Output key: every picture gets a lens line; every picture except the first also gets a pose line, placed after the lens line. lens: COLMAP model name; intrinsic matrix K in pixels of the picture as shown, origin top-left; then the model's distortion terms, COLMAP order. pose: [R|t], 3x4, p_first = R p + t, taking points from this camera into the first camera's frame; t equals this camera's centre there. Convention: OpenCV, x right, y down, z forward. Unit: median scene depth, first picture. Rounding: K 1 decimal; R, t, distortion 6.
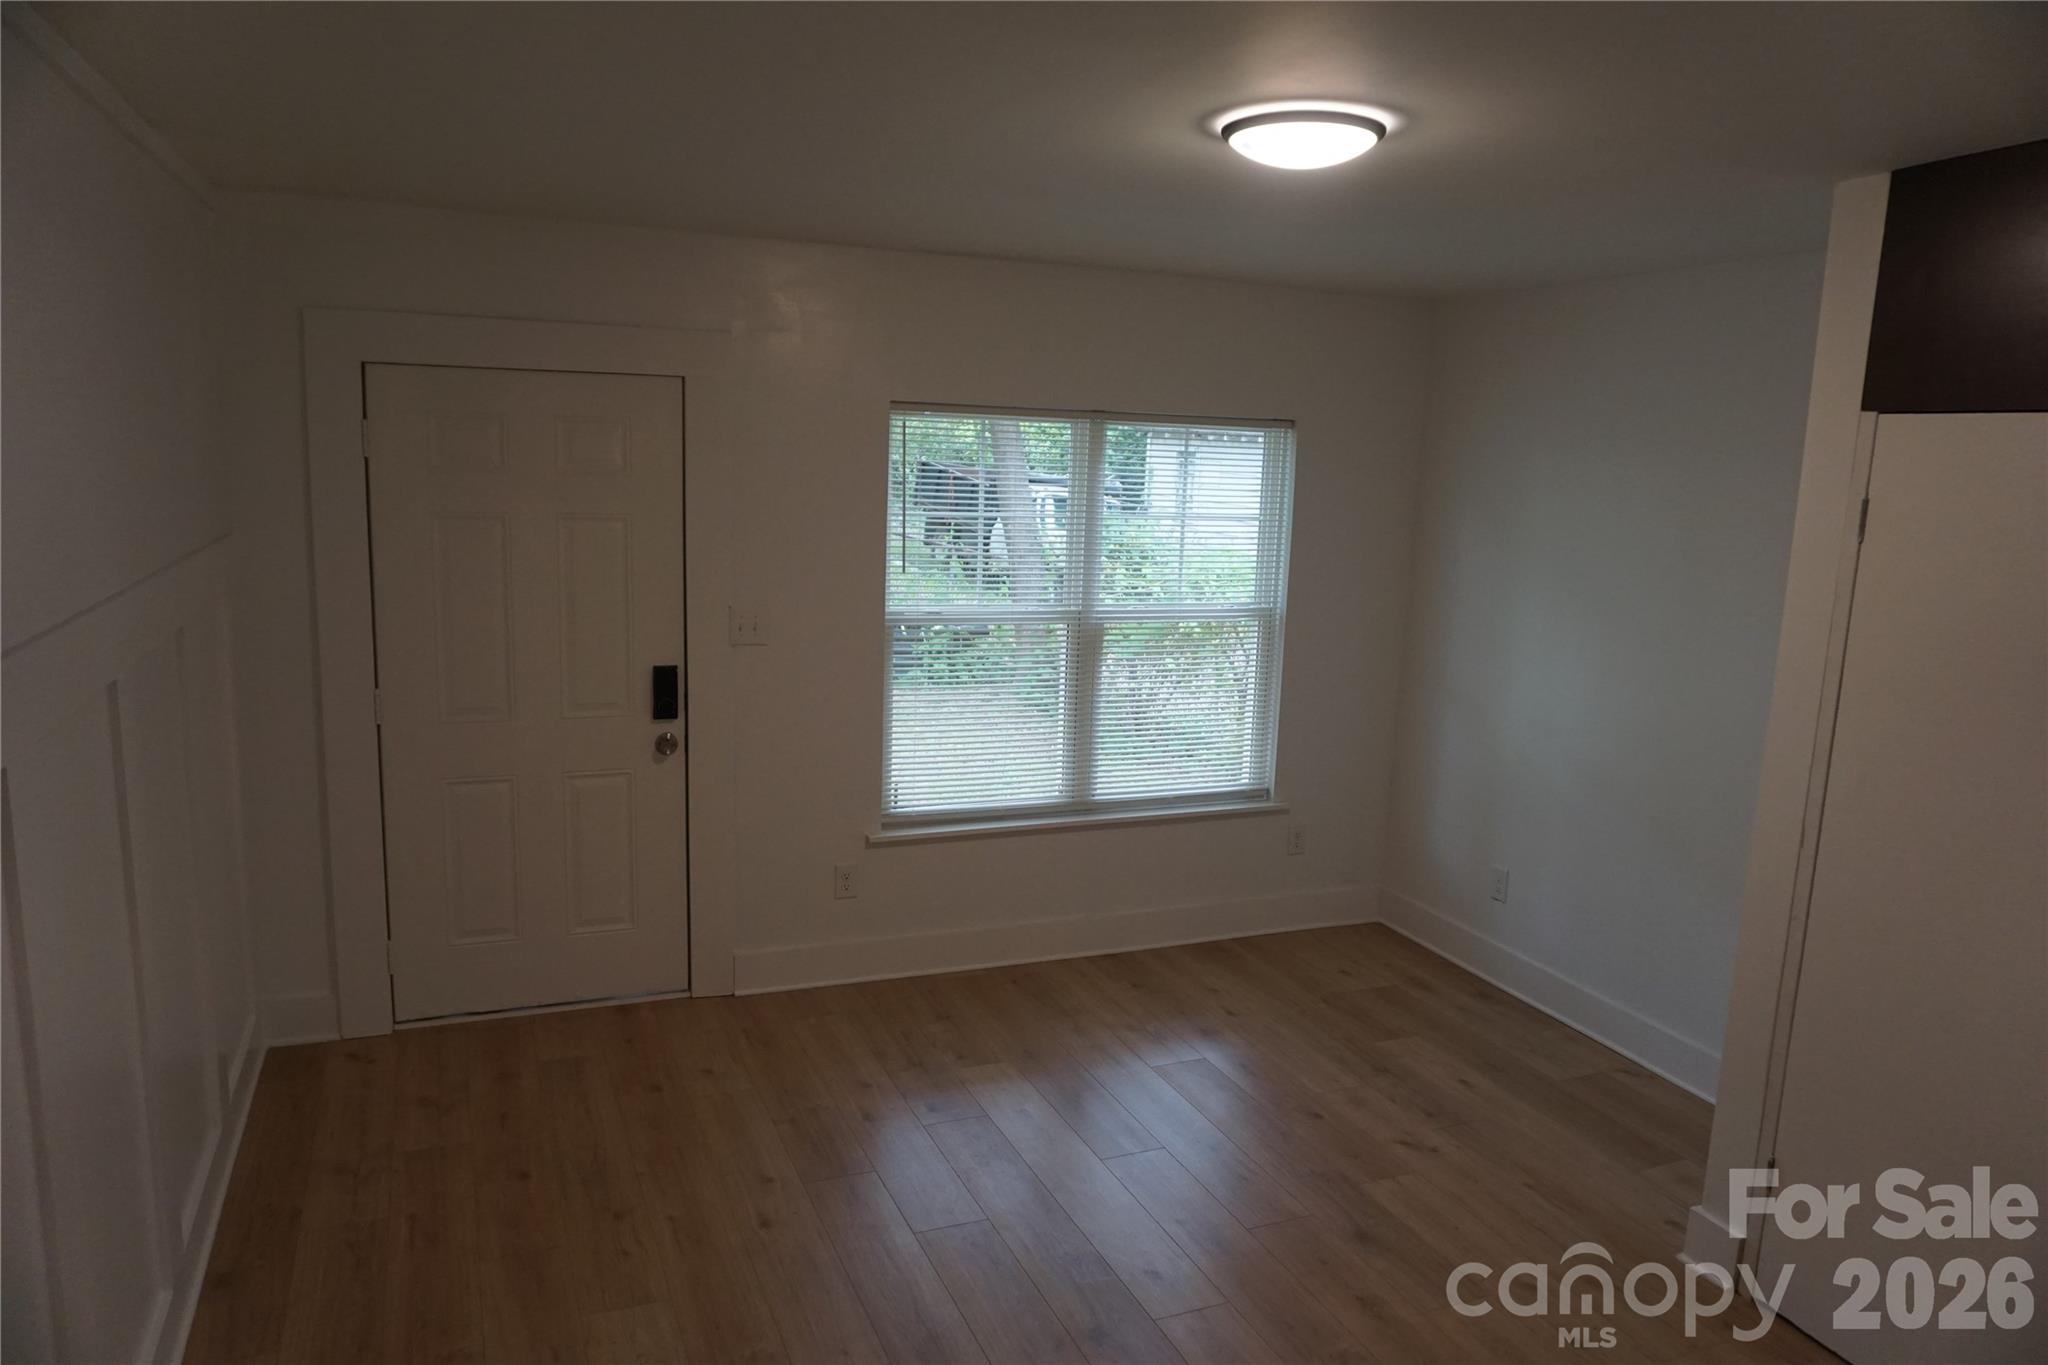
lens RADIAL K [[1371.7, 0, 1027.4], [0, 1371.7, 675.9], [0, 0, 1]] dist [-0.053134, 0.038313]
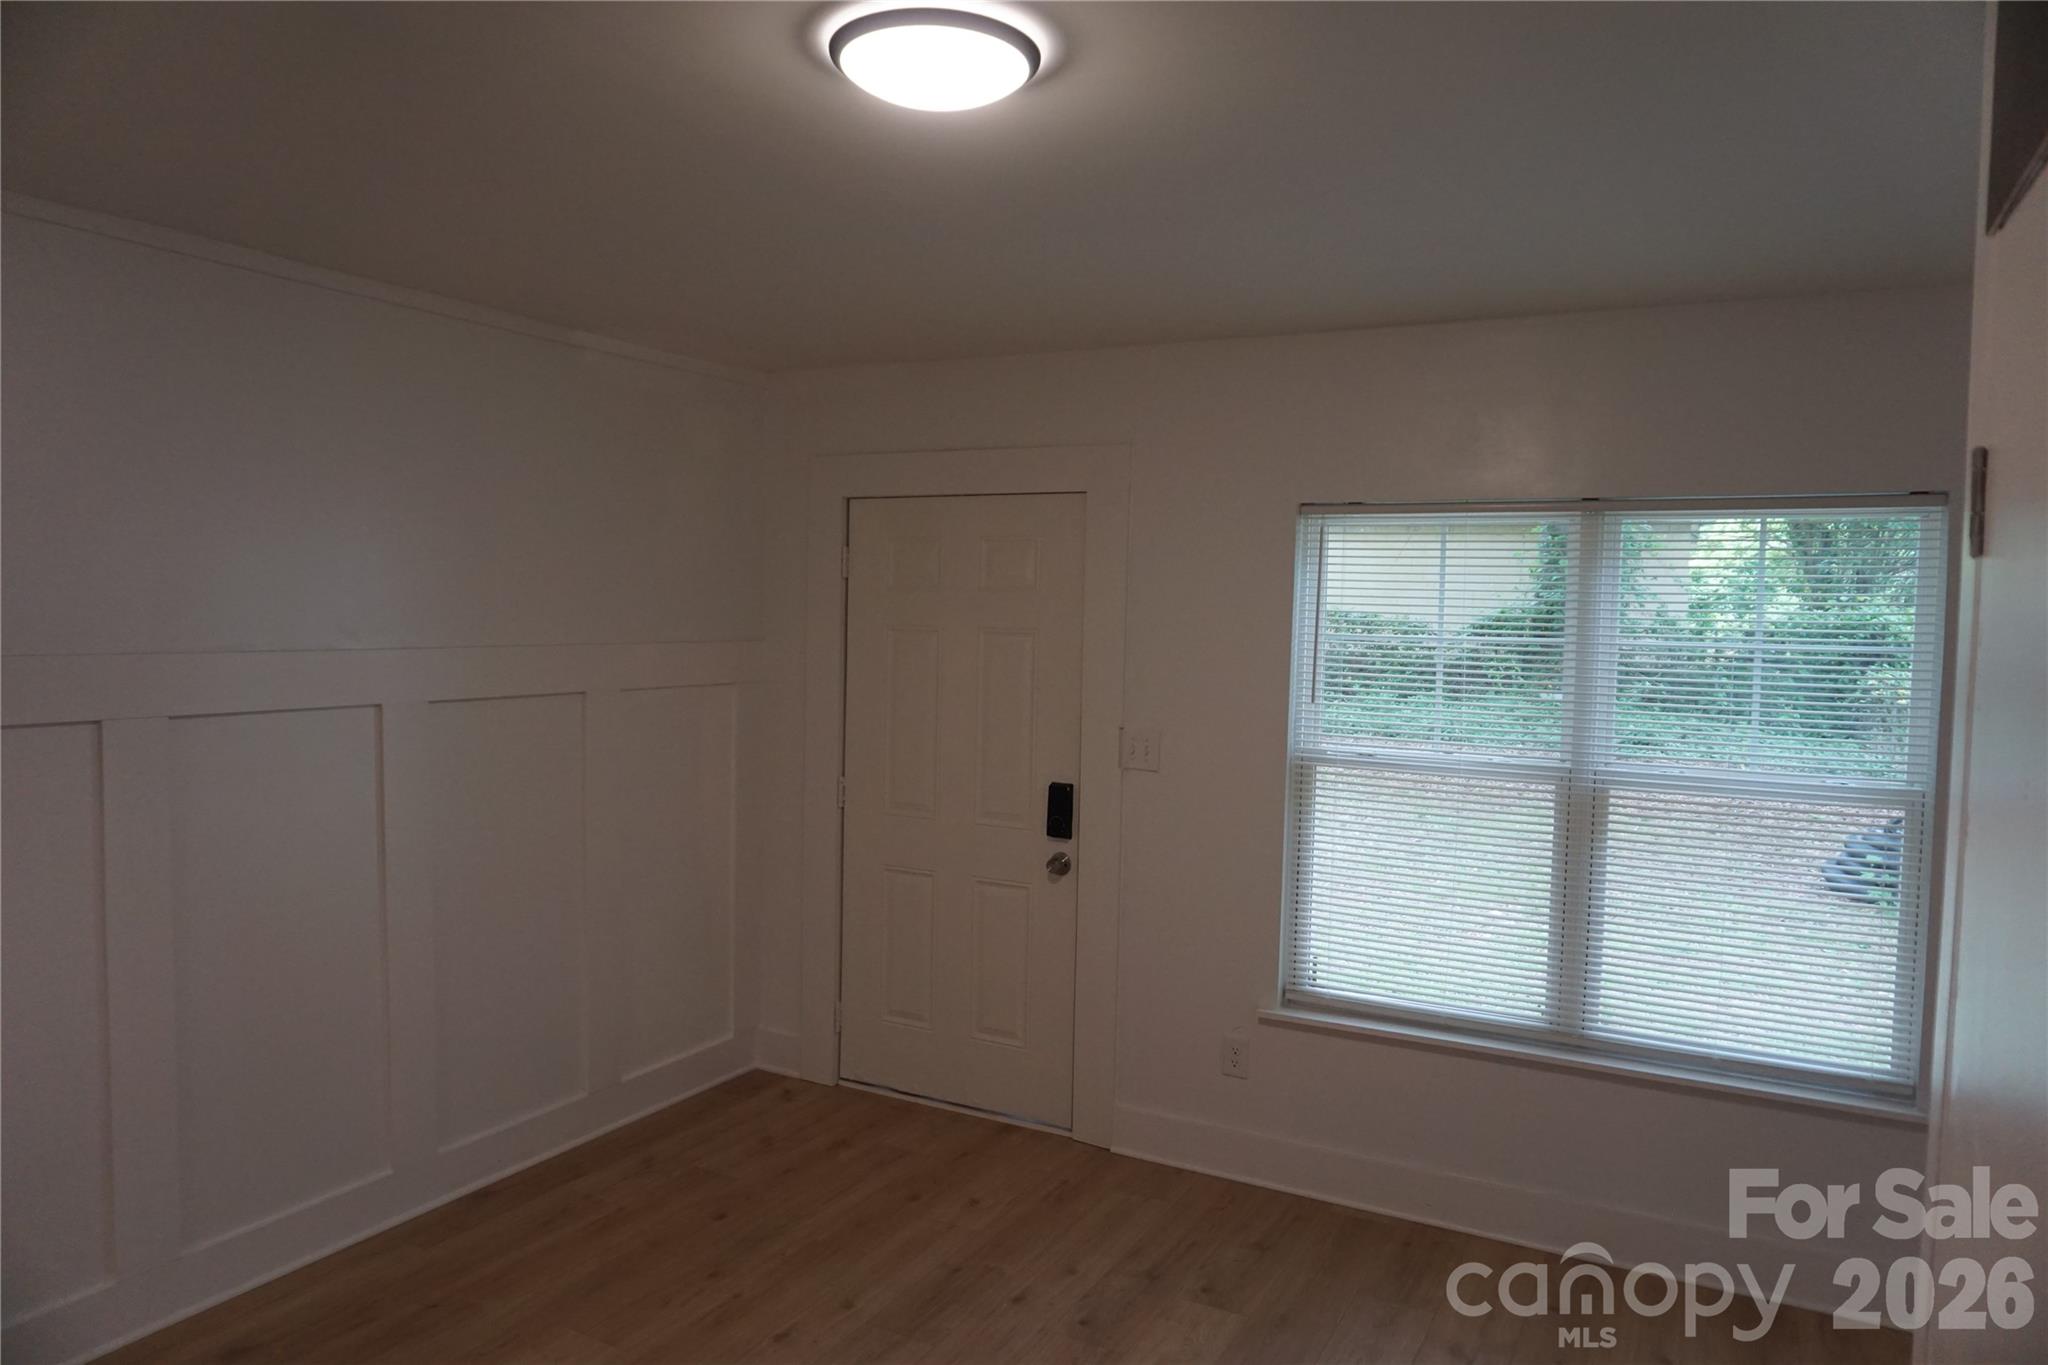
lens RADIAL K [[1371.7, 0, 1011.5], [0, 1371.7, 676.0], [0, 0, 1]] dist [-0.053134, 0.038313]
pose [[0.626747, 0.016648, -0.779045, 0.472584], [-0.128134, 0.988364, -0.081964, 0.001962], [0.768616, 0.151193, 0.621587, 0.343601]]
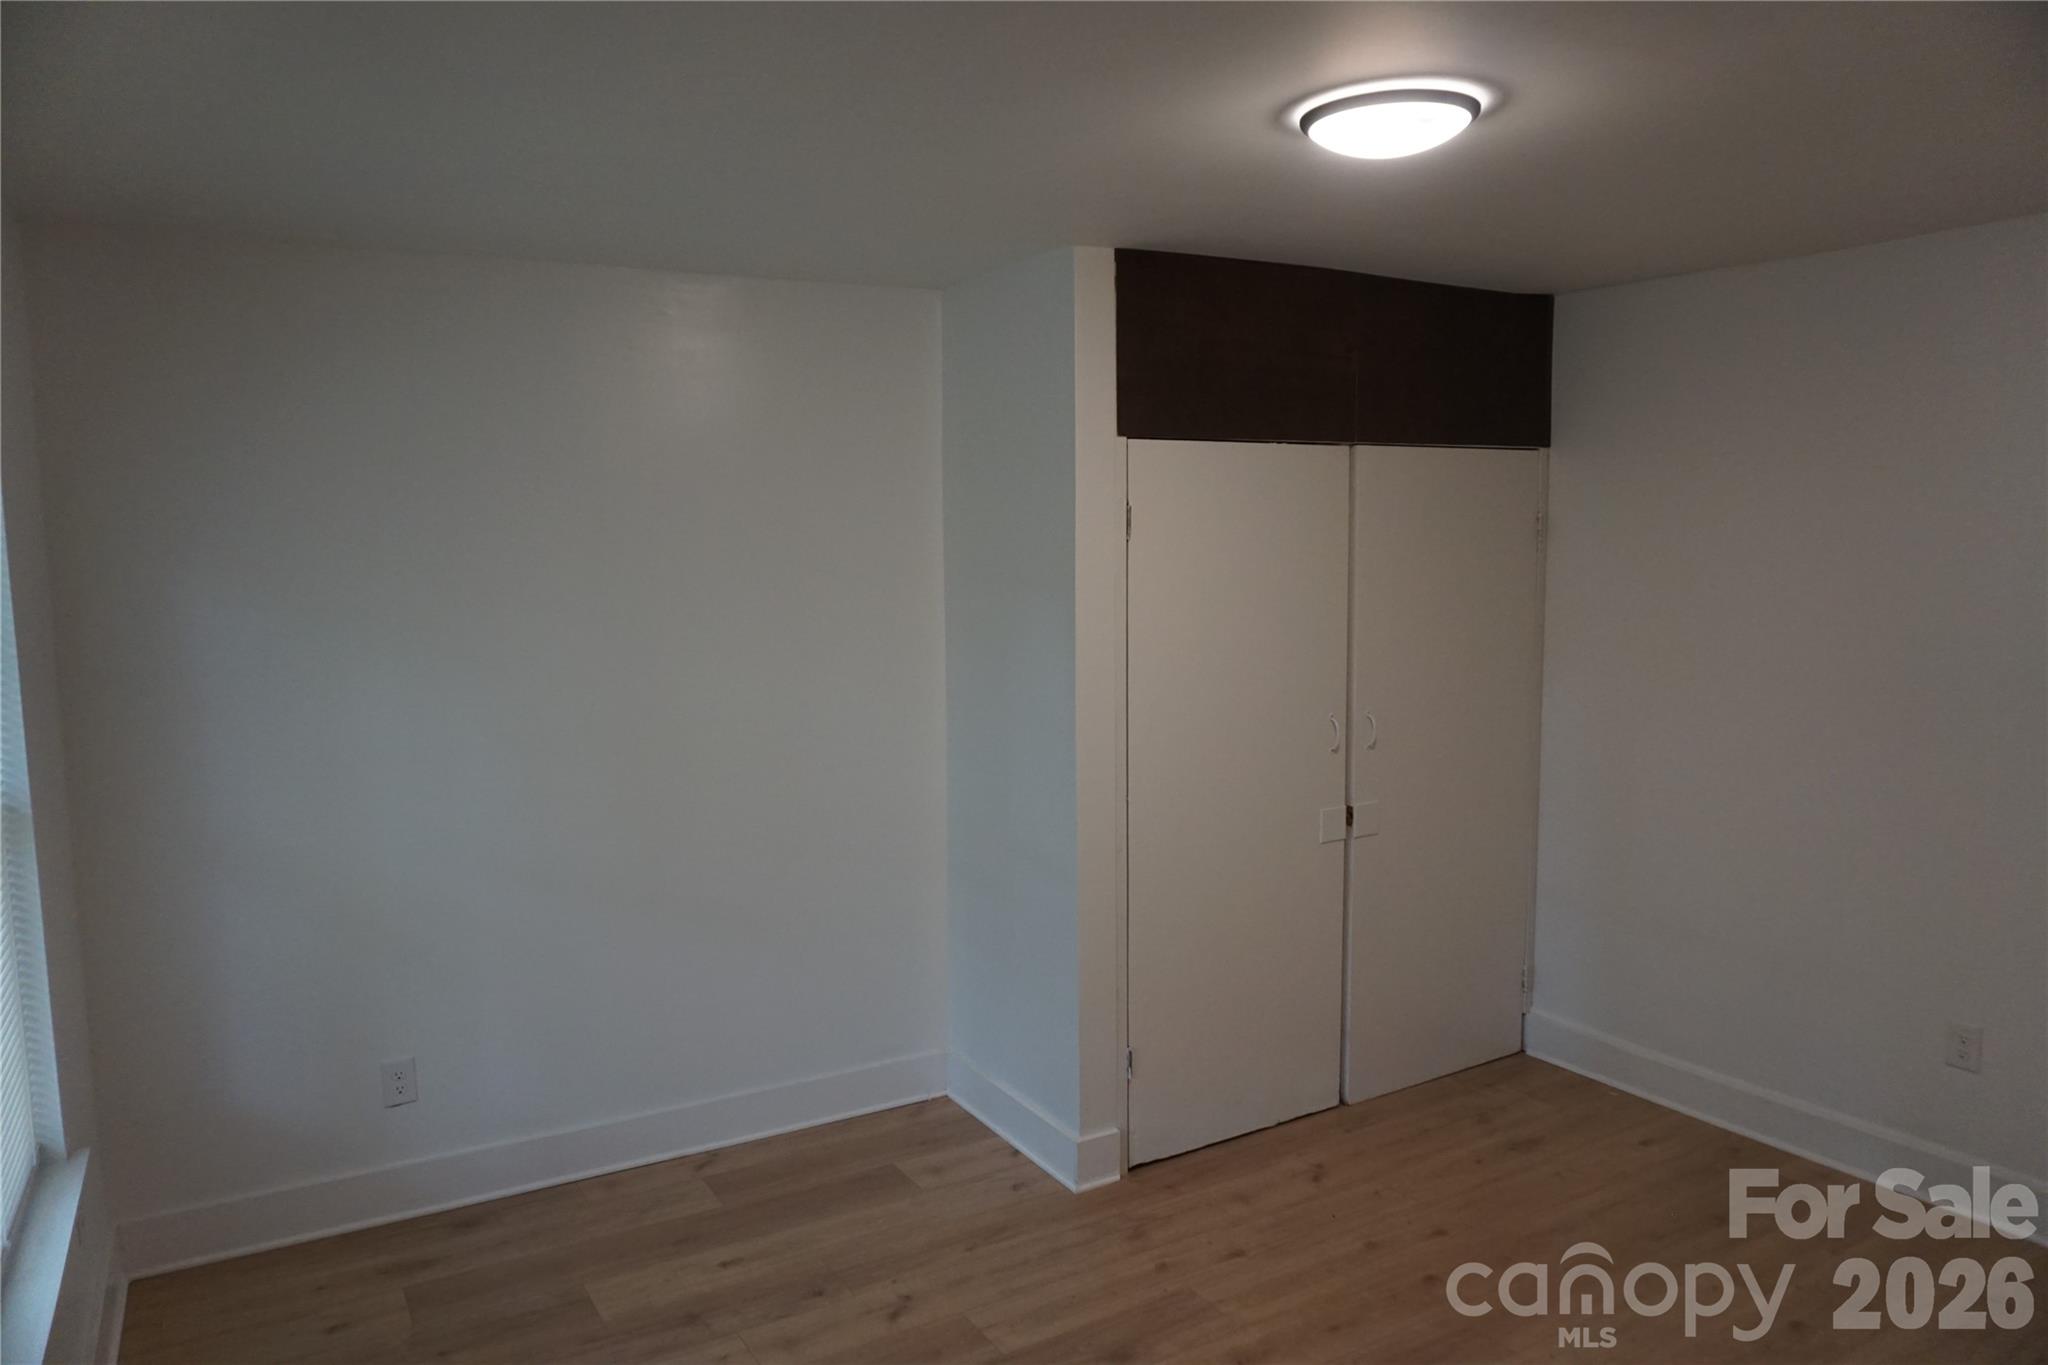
lens RADIAL K [[1371.7, 0, 1030.8], [0, 1371.7, 677.8], [0, 0, 1]] dist [-0.053134, 0.038313]
pose [[-0.137691, -0.138993, 0.980674, -0.451926], [0.170075, 0.972082, 0.161654, -0.138220], [-0.975764, 0.189046, -0.110208, 0.880072]]
